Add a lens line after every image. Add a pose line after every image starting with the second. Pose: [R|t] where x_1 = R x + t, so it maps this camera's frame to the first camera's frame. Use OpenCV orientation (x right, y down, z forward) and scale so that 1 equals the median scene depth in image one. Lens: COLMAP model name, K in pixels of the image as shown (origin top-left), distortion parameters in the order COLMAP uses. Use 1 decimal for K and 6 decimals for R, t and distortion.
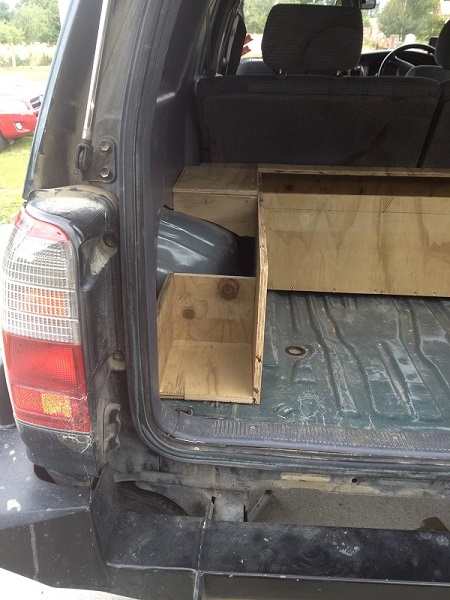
lens RADIAL K [[564.9, 0, 225.0], [0, 564.9, 300.0], [0, 0, 1]] dist [0.179557, -0.431717]
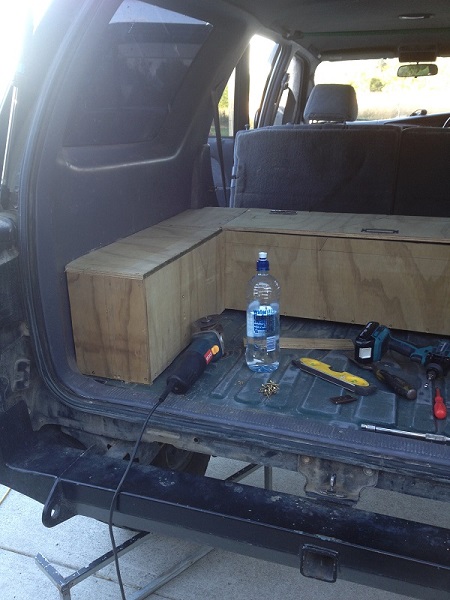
lens RADIAL K [[564.9, 0, 225.0], [0, 564.9, 300.0], [0, 0, 1]] dist [0.179557, -0.431717]
pose [[0.960187, 0.063435, -0.272061, 0.497556], [-0.087235, 0.993263, -0.076284, 0.069594], [0.265389, 0.096980, 0.959252, -0.220283]]
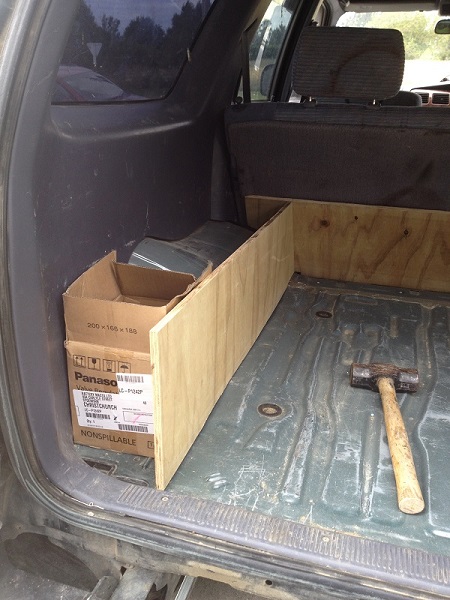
lens RADIAL K [[564.9, 0, 225.0], [0, 564.9, 300.0], [0, 0, 1]] dist [0.179557, -0.431717]
pose [[0.972615, 0.091276, -0.213749, 0.241980], [-0.099210, 0.994709, -0.026670, -0.052855], [0.210184, 0.047145, 0.976524, 0.117508]]
